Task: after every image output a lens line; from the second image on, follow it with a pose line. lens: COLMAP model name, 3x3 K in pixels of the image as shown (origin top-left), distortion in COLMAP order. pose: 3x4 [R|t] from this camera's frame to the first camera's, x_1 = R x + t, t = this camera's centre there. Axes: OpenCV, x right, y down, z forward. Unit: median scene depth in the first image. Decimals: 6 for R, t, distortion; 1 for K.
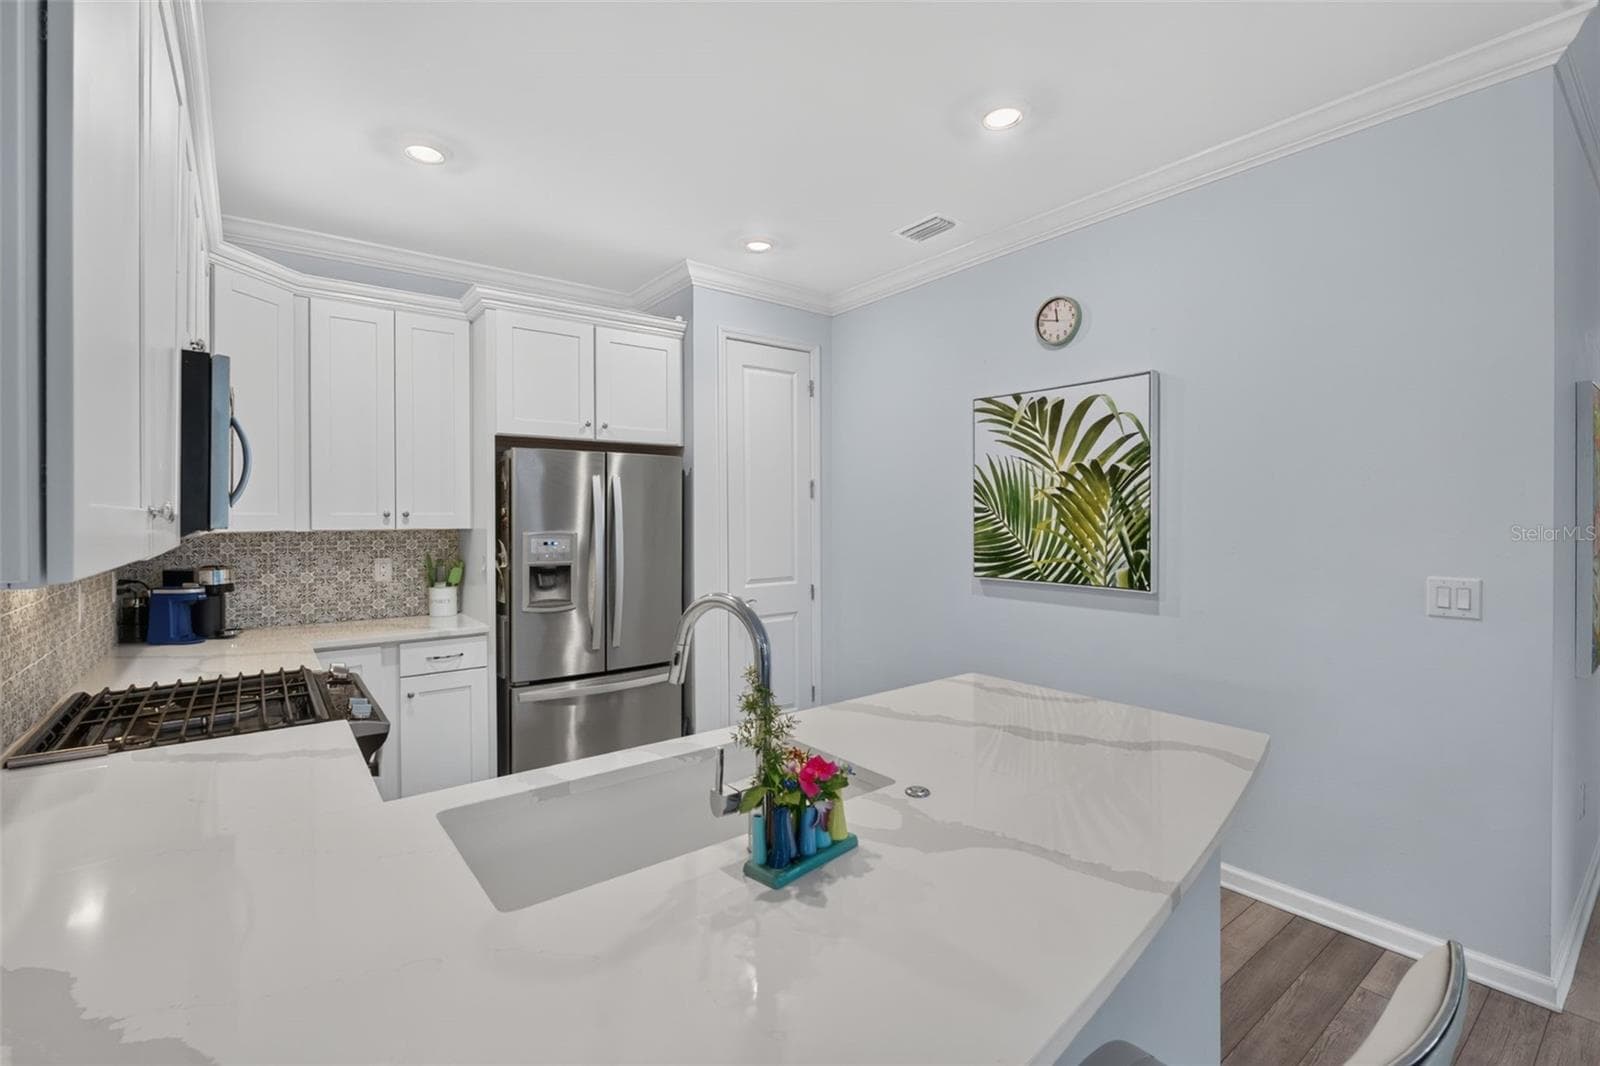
lens RADIAL K [[719.3, 0, 800.0], [0, 719.3, 533.0], [0, 0, 1]] dist [0.000162, -0.000022]
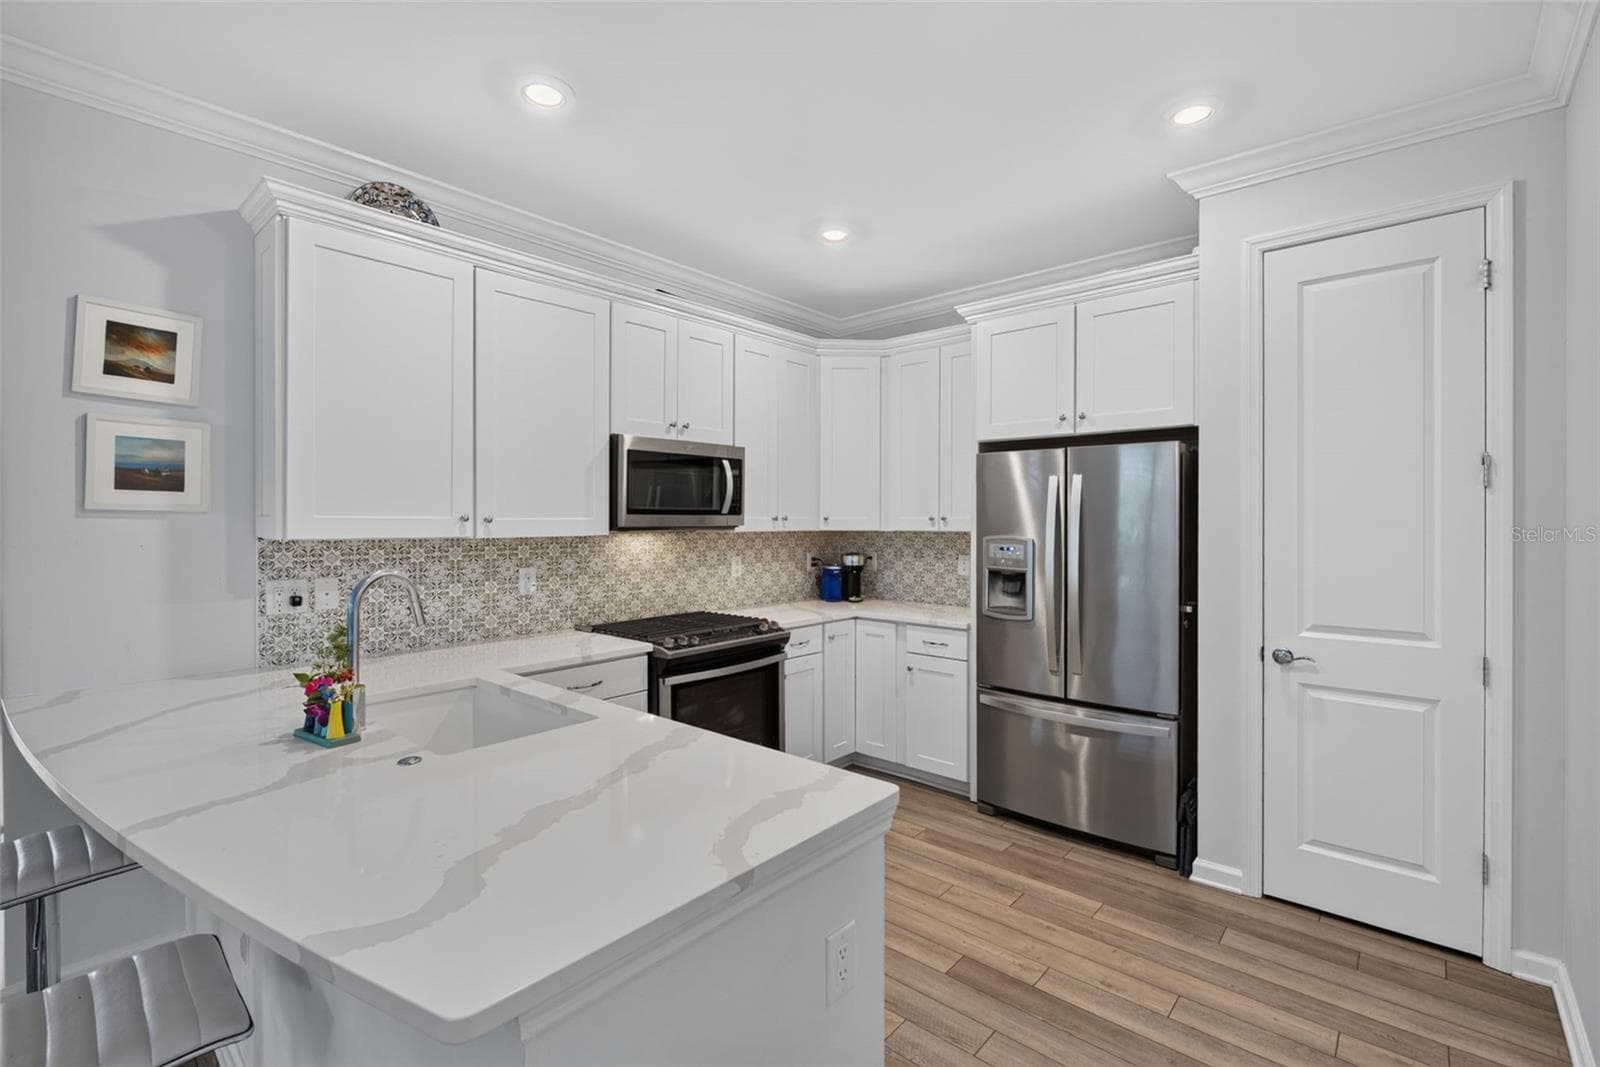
lens RADIAL K [[696.5, 0, 772.3], [0, 696.5, 522.1], [0, 0, 1]] dist [-0.001894, -0.000170]
pose [[0.176157, 0.006620, -0.984340, 0.346964], [-0.025217, 0.999680, 0.002210, -0.010224], [0.984039, 0.024433, 0.176267, 0.347806]]
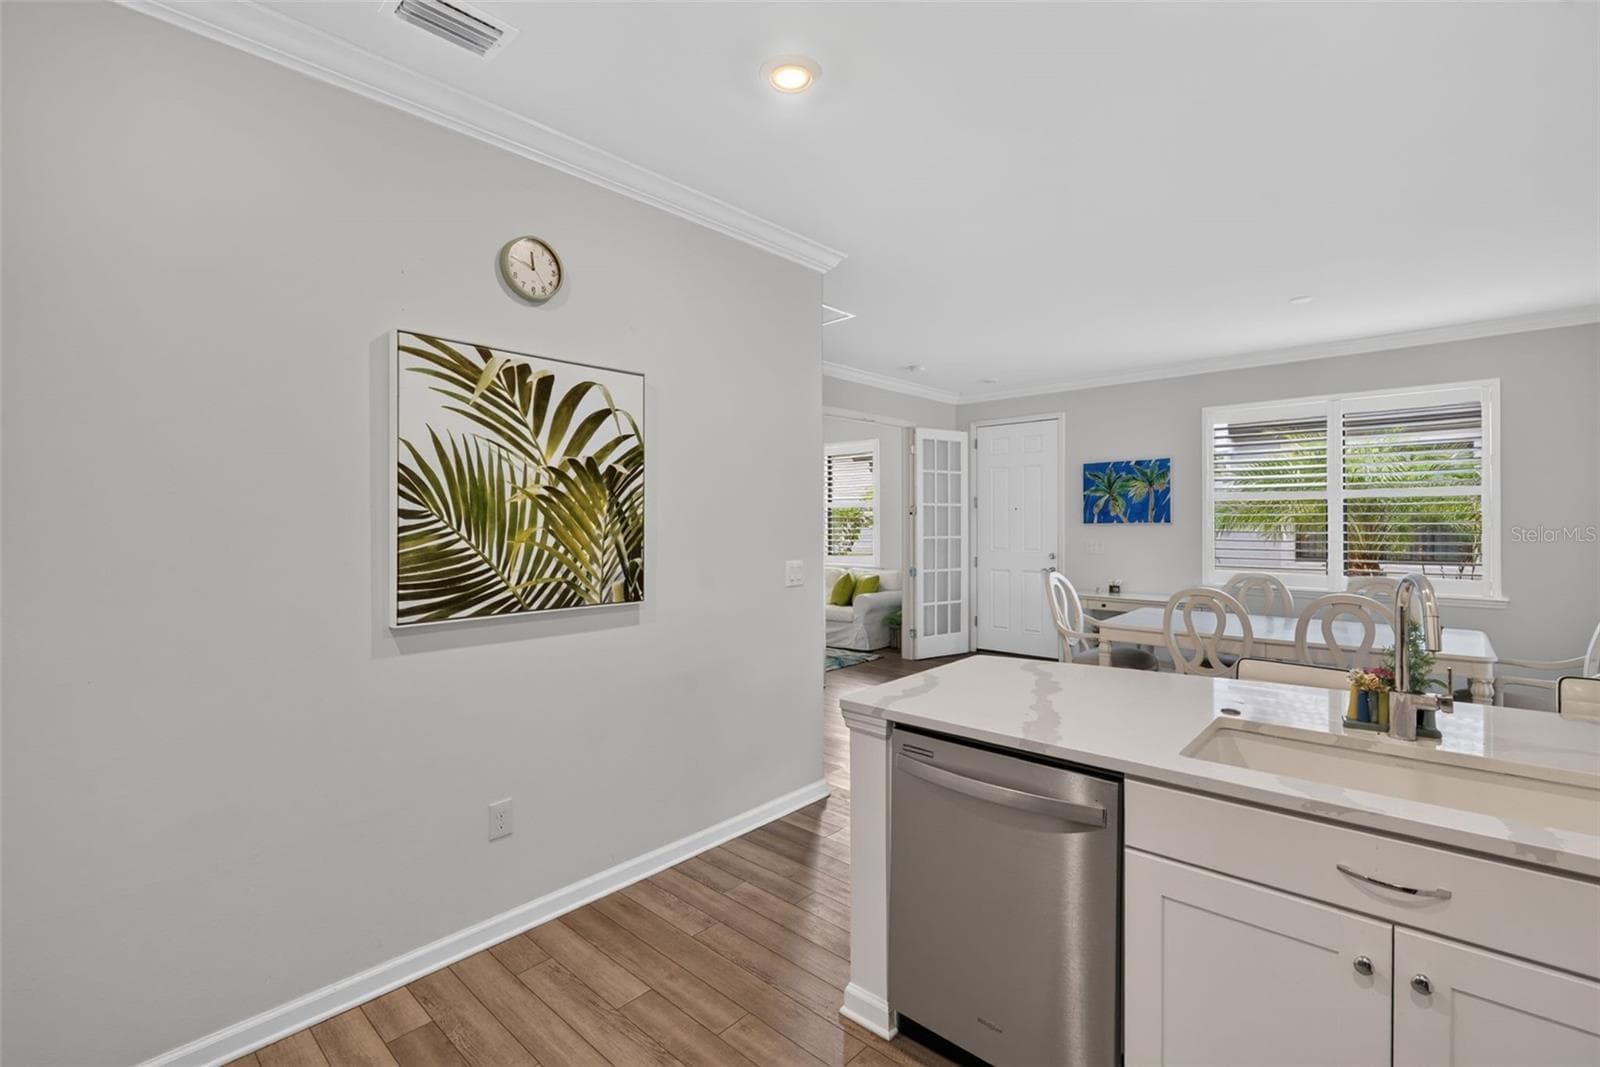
lens RADIAL K [[719.3, 0, 800.0], [0, 719.3, 533.5], [0, 0, 1]] dist [0.000162, -0.000022]
pose [[-0.174608, -0.013492, 0.984546, -0.464015], [0.028535, 0.999417, 0.018757, -0.020010], [-0.984224, 0.031369, -0.174121, 0.887957]]
